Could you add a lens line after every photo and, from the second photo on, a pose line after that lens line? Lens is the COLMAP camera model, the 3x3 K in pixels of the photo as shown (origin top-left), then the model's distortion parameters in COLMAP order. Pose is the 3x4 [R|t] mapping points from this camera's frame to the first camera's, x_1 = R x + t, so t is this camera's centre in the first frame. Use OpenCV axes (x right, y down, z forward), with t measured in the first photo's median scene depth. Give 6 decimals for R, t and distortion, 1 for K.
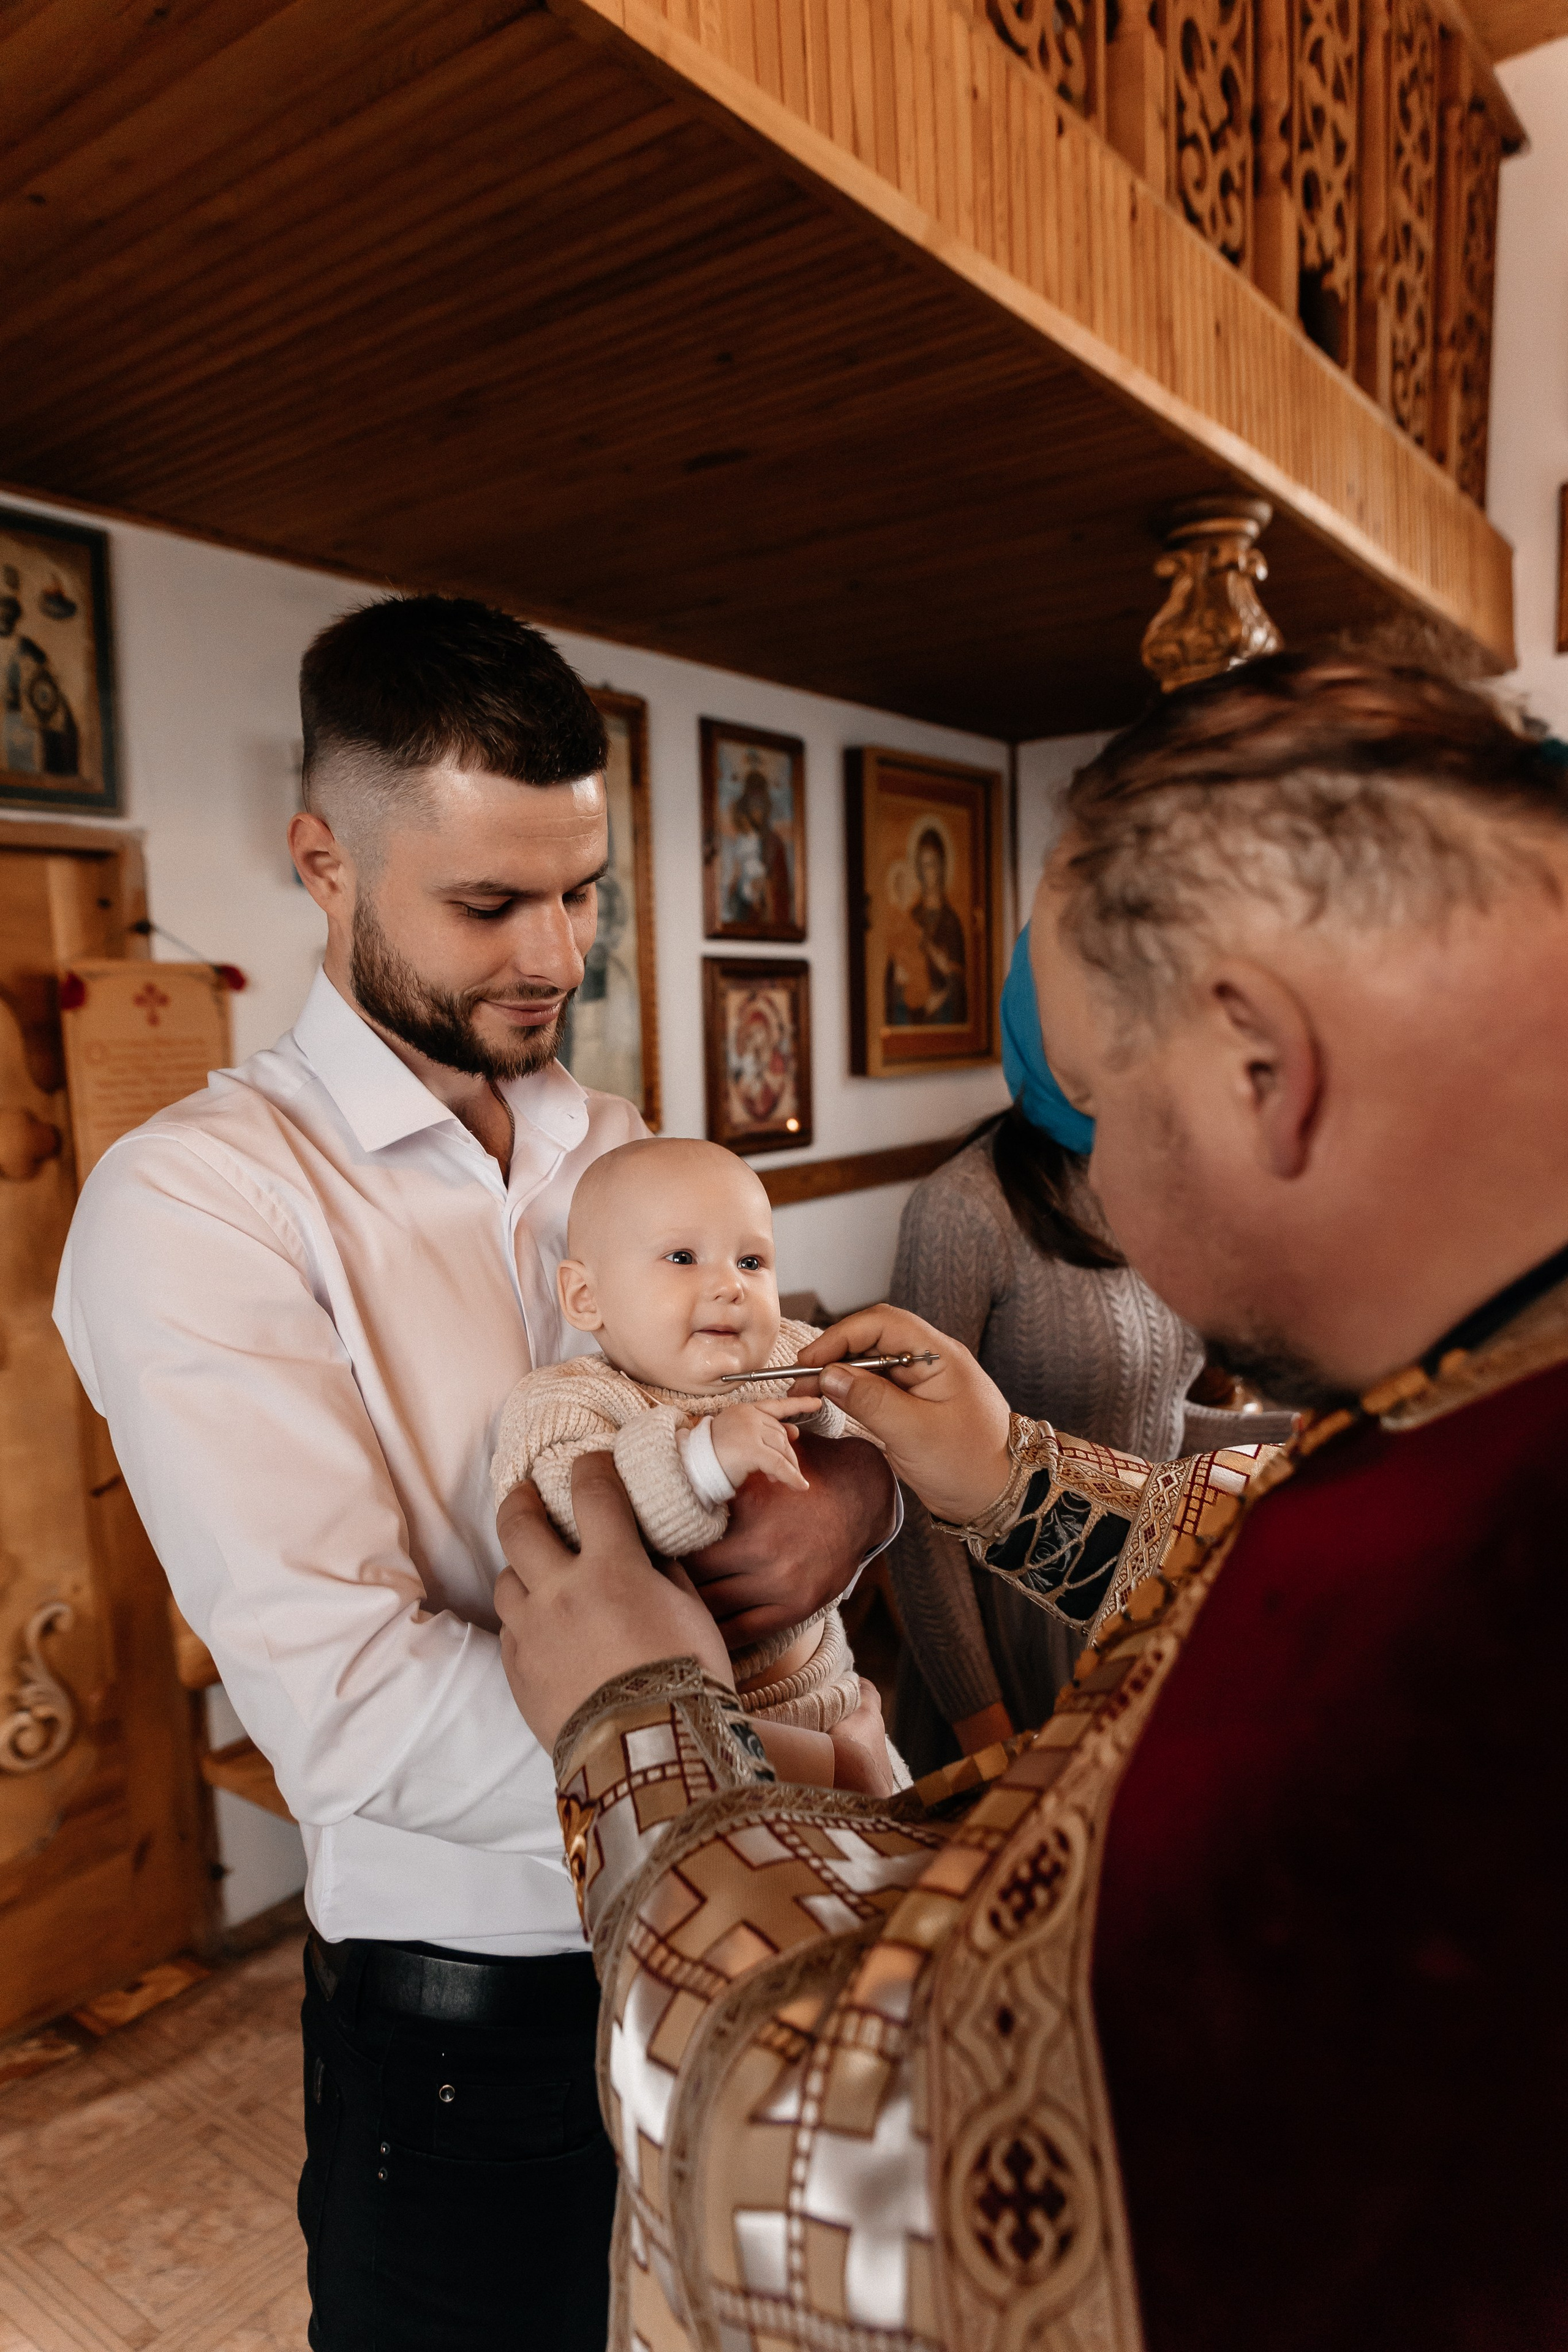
lens RADIAL K [[1510.5, 0, 767.3], [0, 1510.5, 1210.9], [0, 0, 1]] dist [-0.012725, -0.003104]
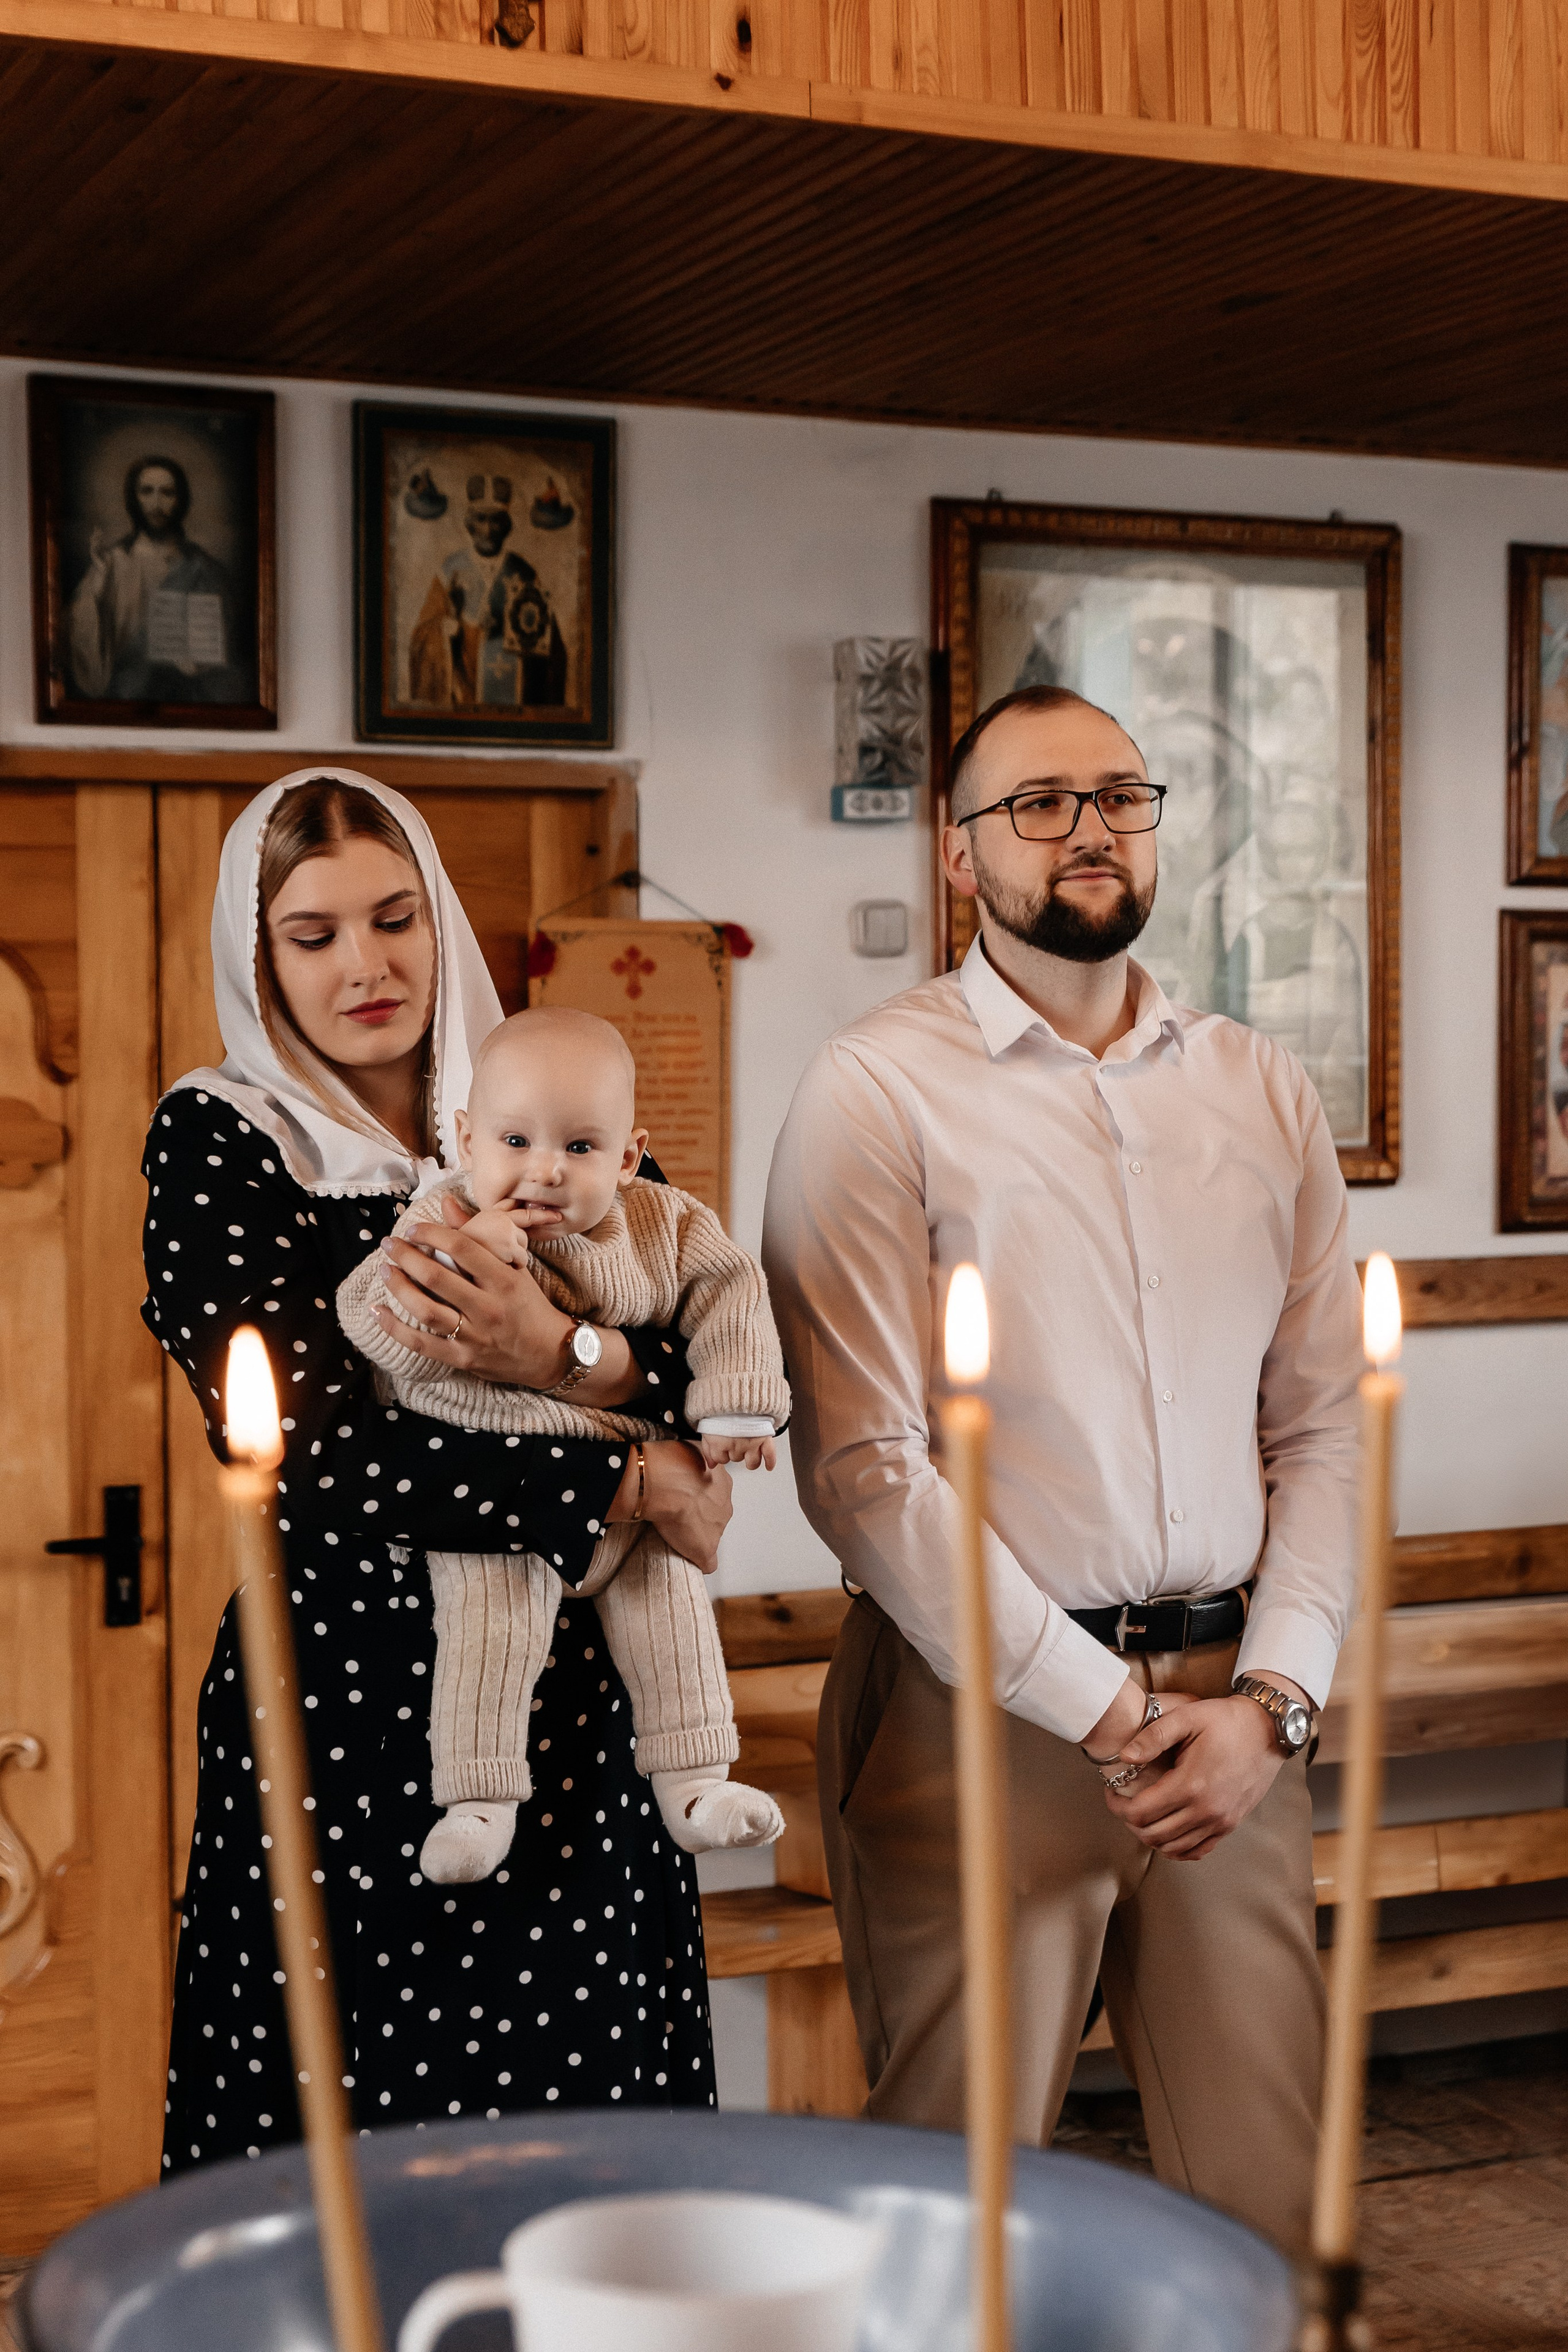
lens RADIAL K [[3393.3, 0, 787.2], [0, 3393.3, 1173.3], [0, 0, 1]] dist [0.007113, 0.000000]
pose [[0.882601, 0.035405, -0.468788, 0.536748], [-0.076176, 0.994753, -0.068290, 0.092156], [0.463911, 0.095983, 0.880667, -0.579502]]
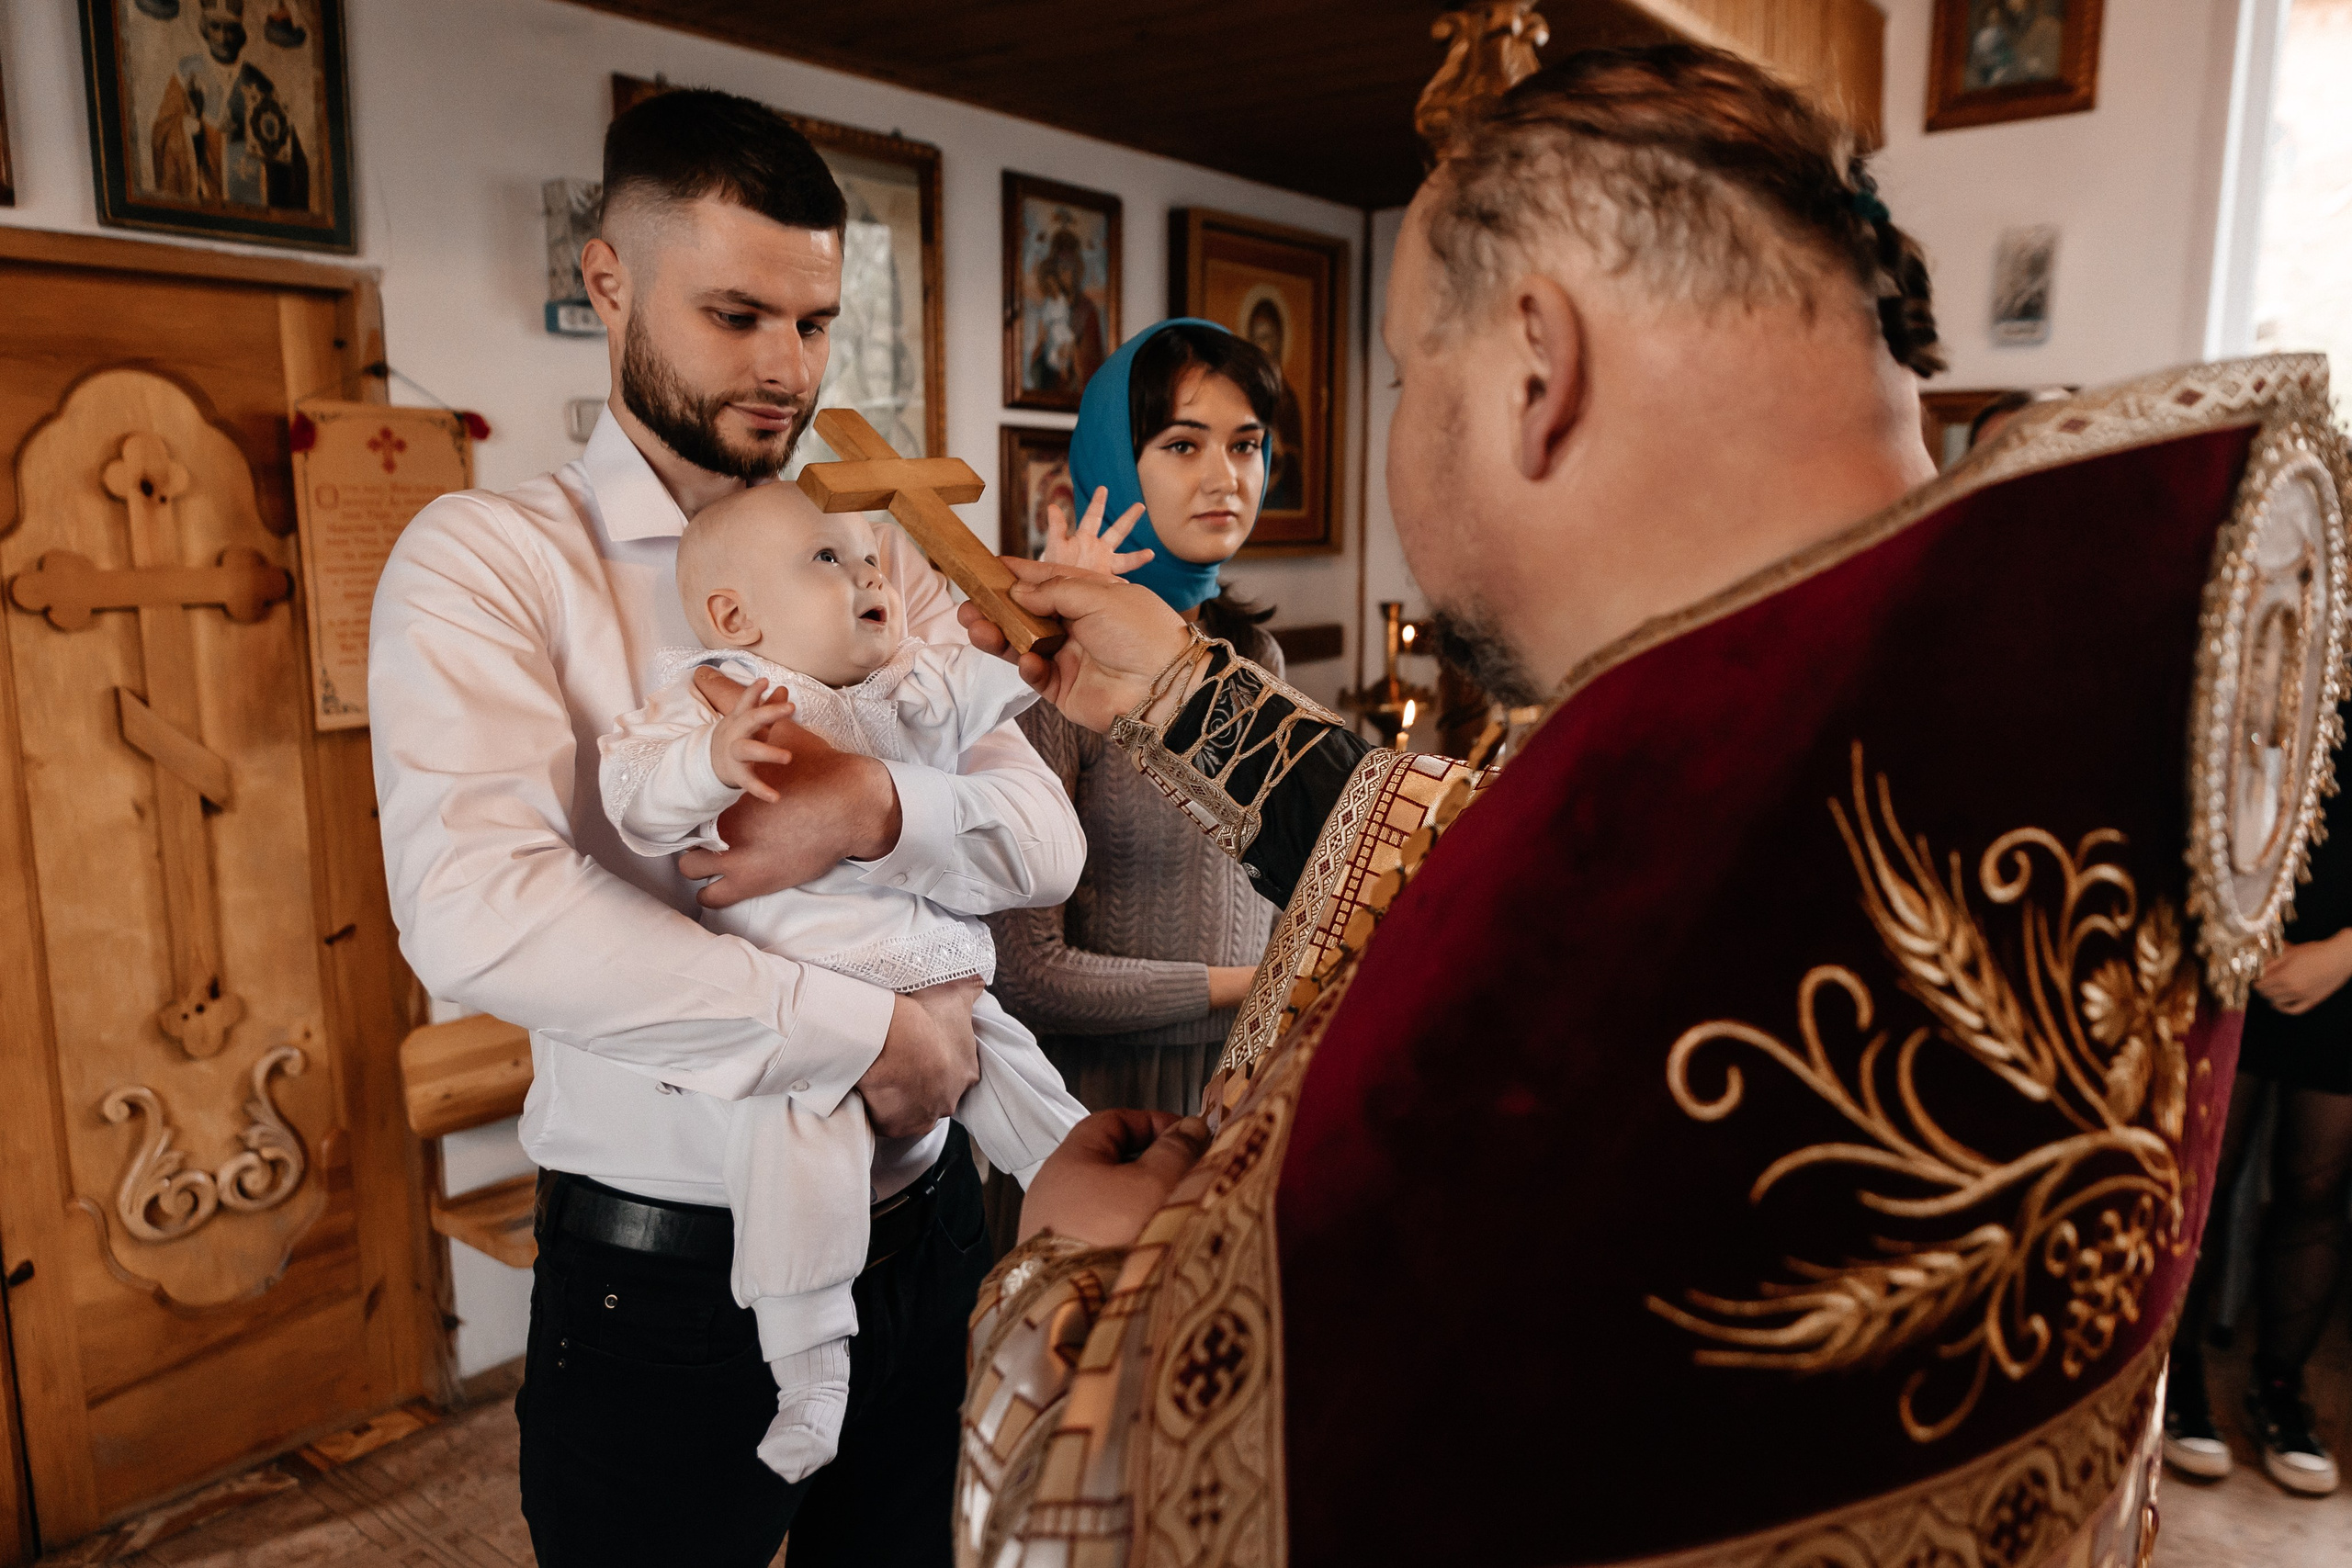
lens RADIAL K [[1629.9, 0, 1167.8], [0, 1629.9, 806.8], [0, 0, 1]] dist [0.001815, -0.010965]
pose [[0.999173, 0.039216, -0.010752, 0.122076], [-0.038553, 0.997676, 0.056178, 0.016467], [0.012930, -0.055717, 0.998363, -0.069762]]
